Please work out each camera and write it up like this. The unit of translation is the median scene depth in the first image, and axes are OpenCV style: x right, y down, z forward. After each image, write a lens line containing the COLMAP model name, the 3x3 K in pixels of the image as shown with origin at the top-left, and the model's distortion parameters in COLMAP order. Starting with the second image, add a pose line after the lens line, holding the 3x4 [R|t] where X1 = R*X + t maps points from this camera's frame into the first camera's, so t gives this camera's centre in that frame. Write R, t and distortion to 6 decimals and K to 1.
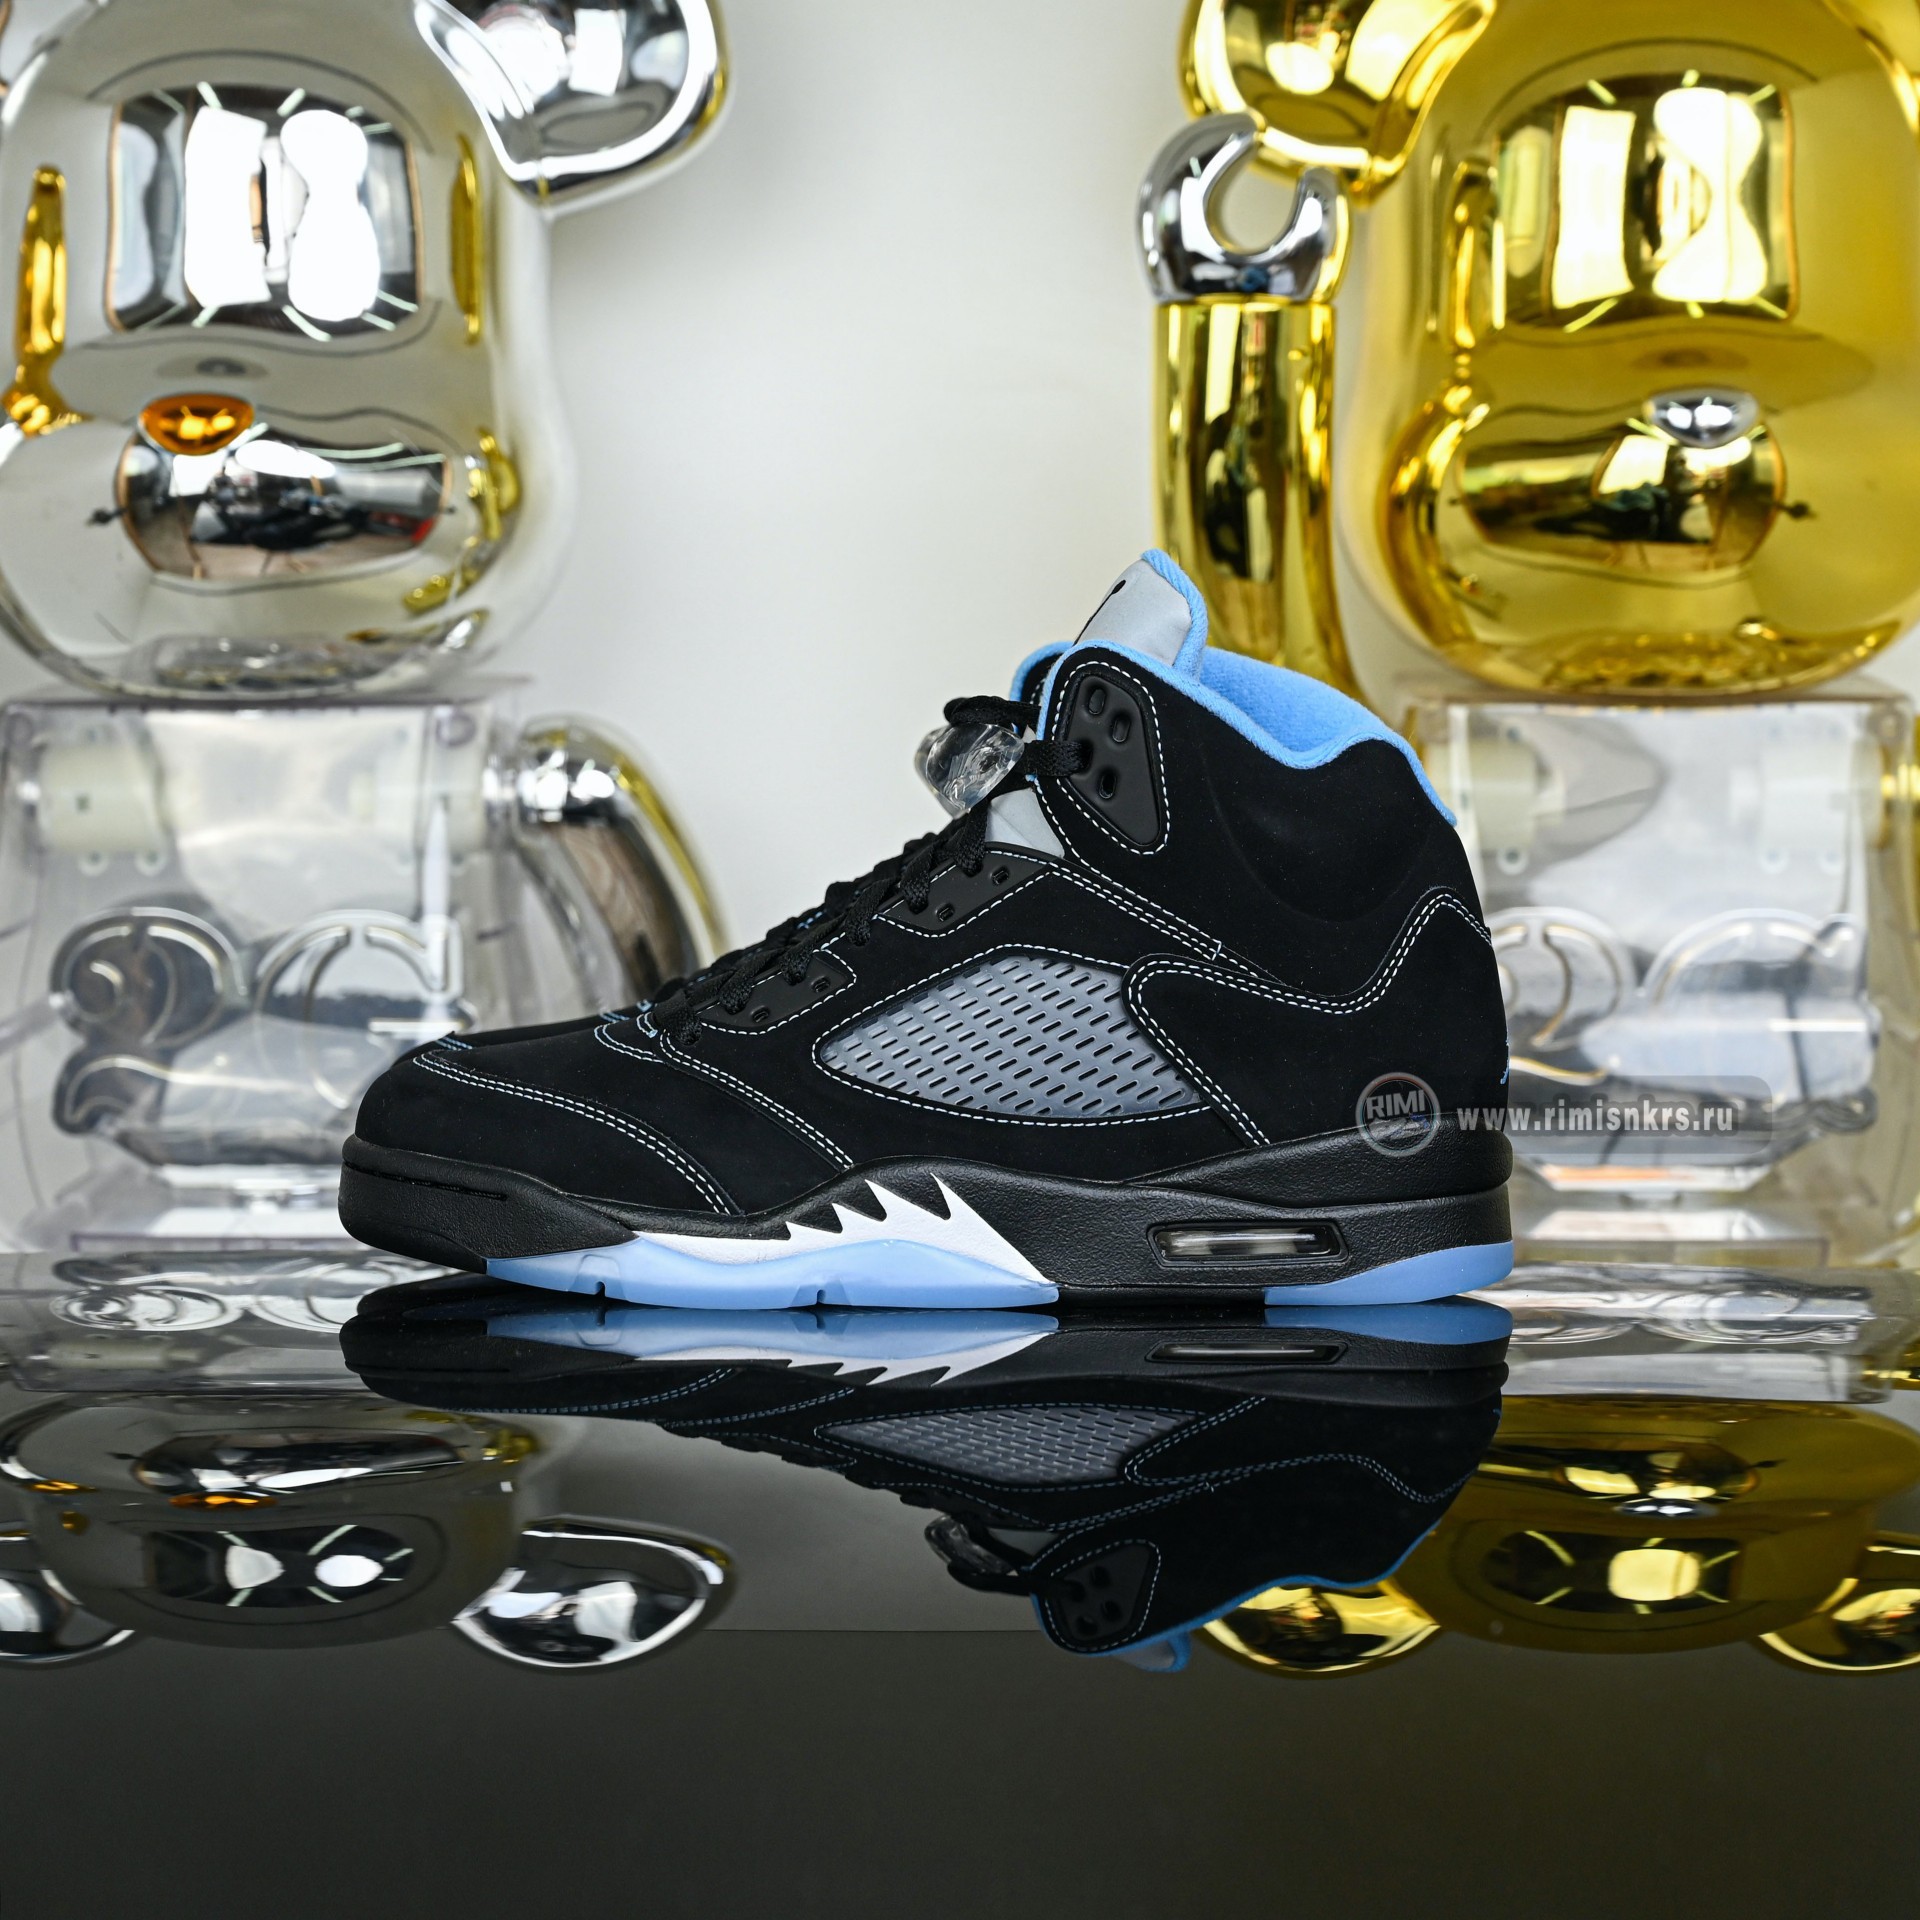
lens RADIAL K [[5075.9, 0, 941.6], [0, 5075.9, 919.8], [0, 0, 1]] dist [0.043355, -0.519786]
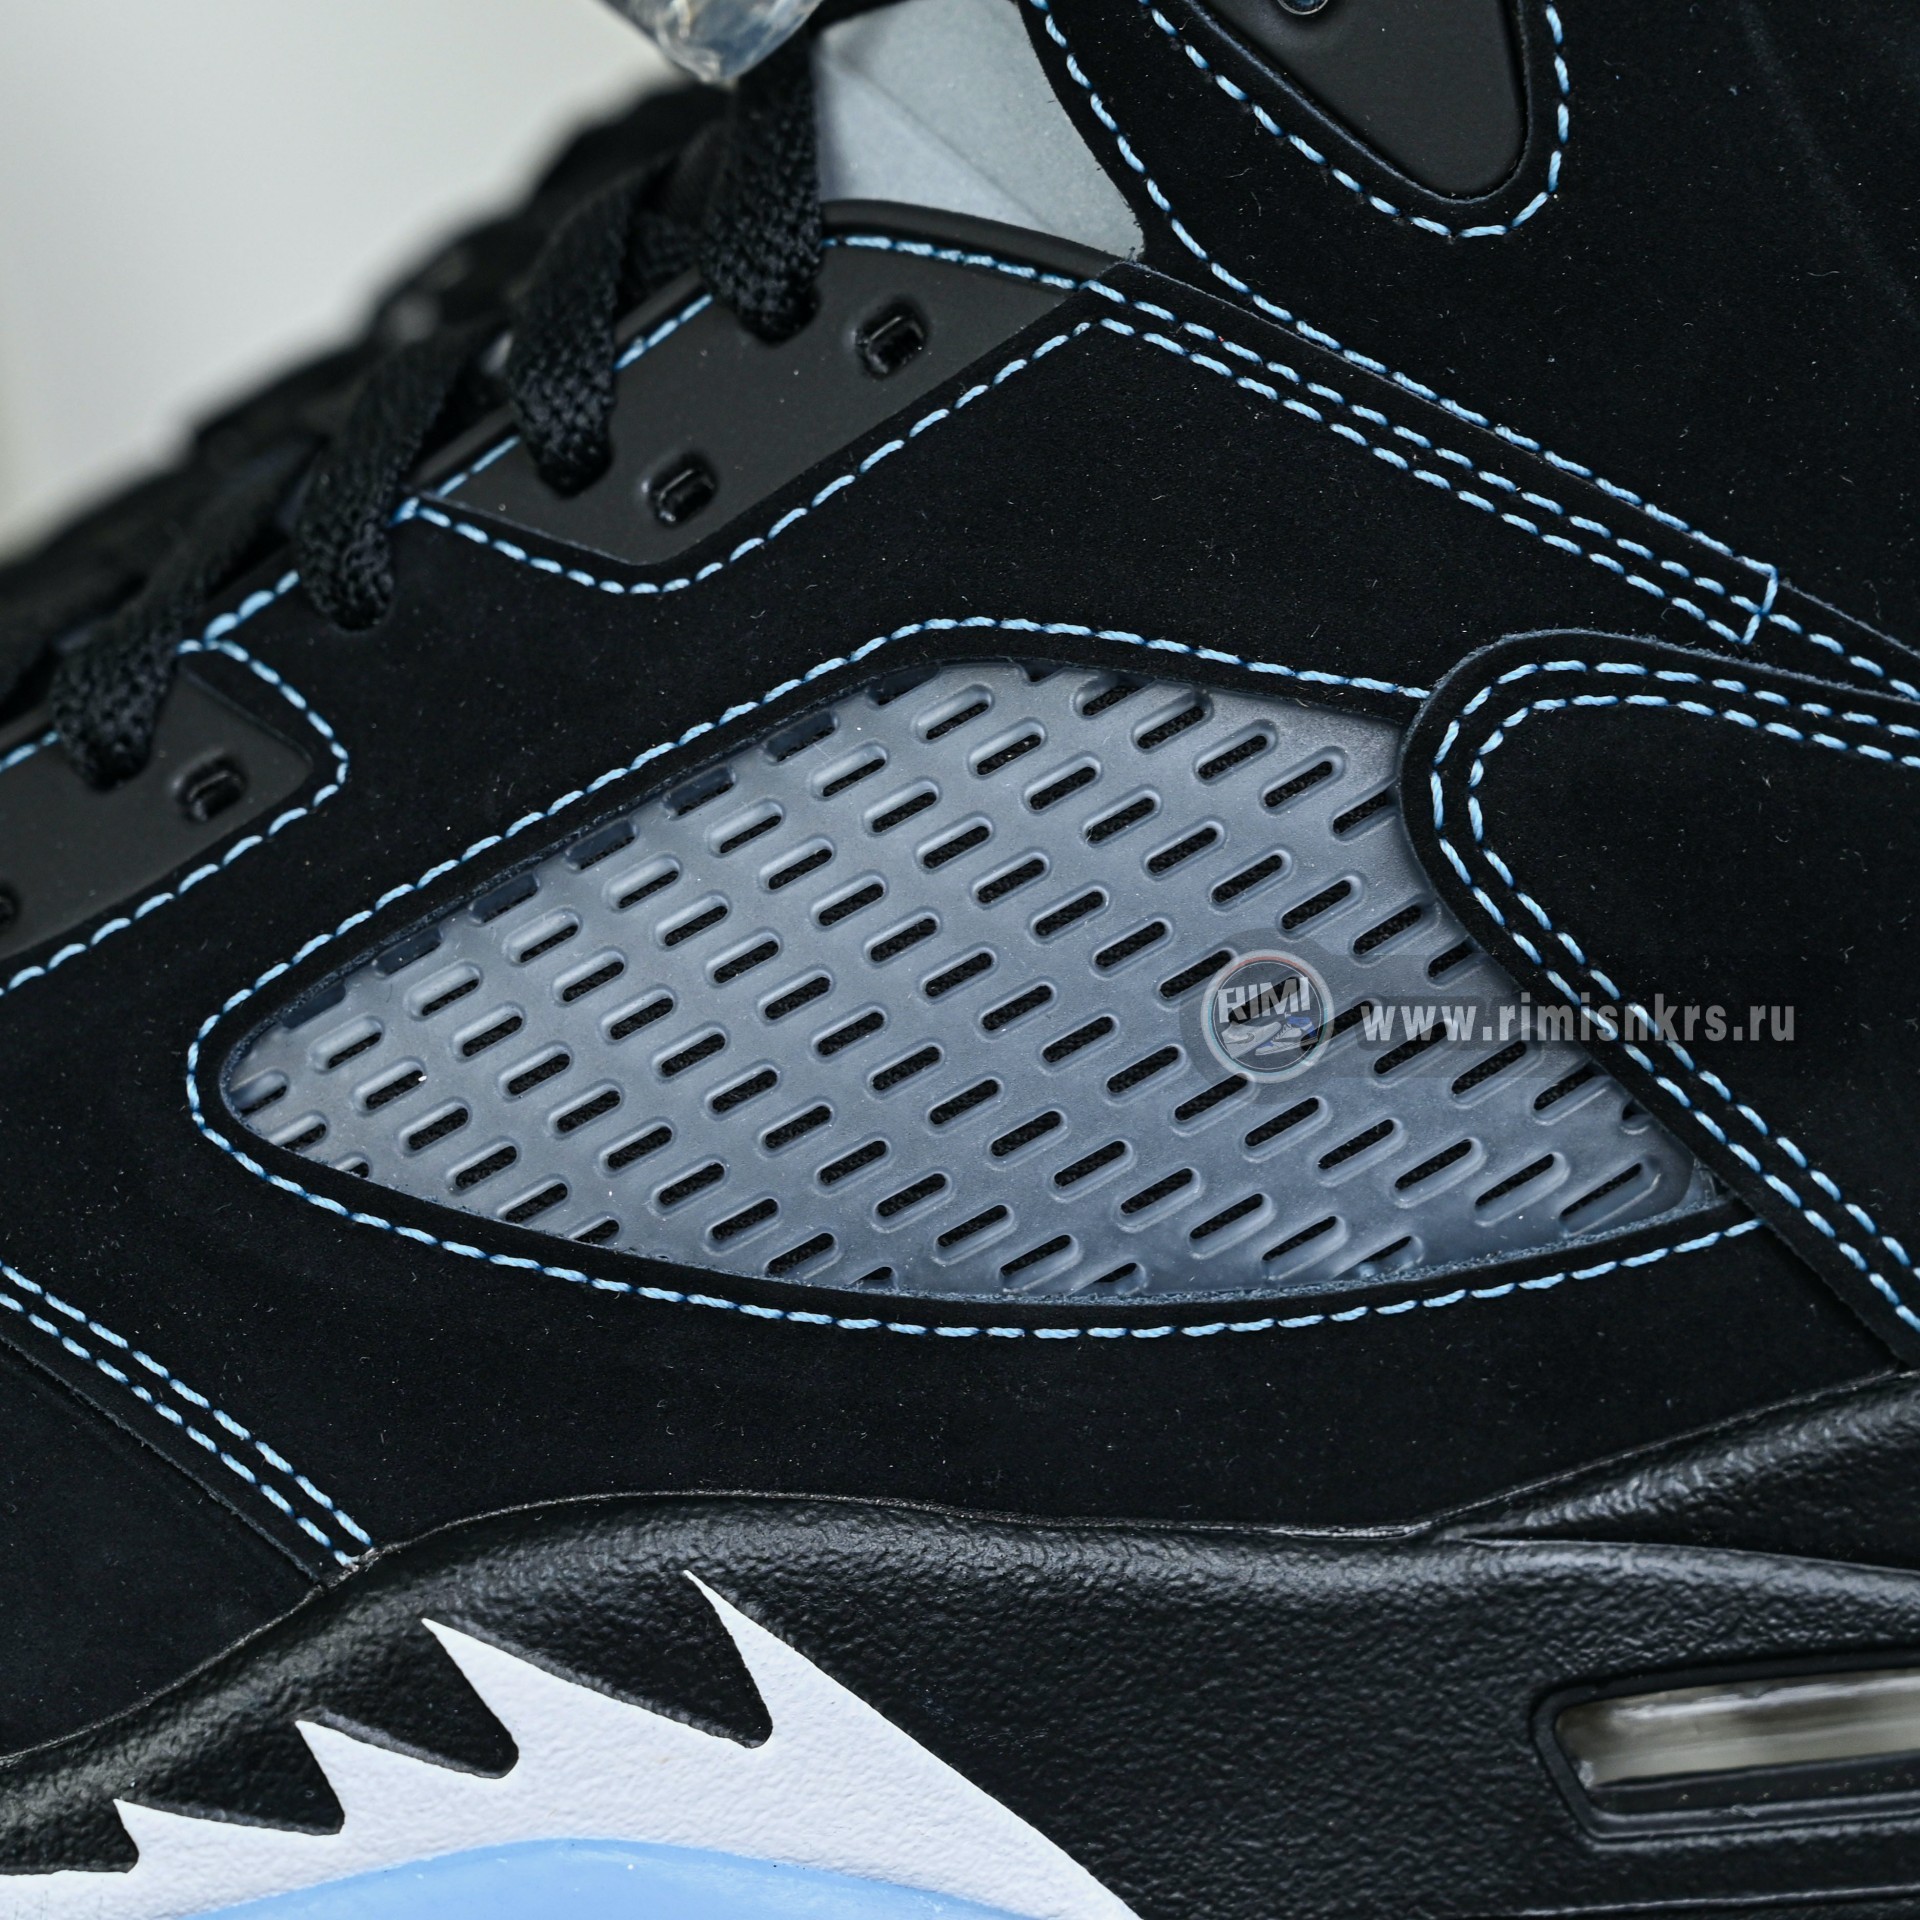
lens RADIAL K [[6341.6, 0, 960.0], [0, 6341.6, 960.0], [0, 0, 1]] dist [-0.020765, 0.022266]
pose [[0.996797, -0.052483, 0.060349, -0.005795], [0.042071, 0.985823, 0.162430, -0.029646], [-0.068018, -0.159371, 0.984873, 0.688803]]
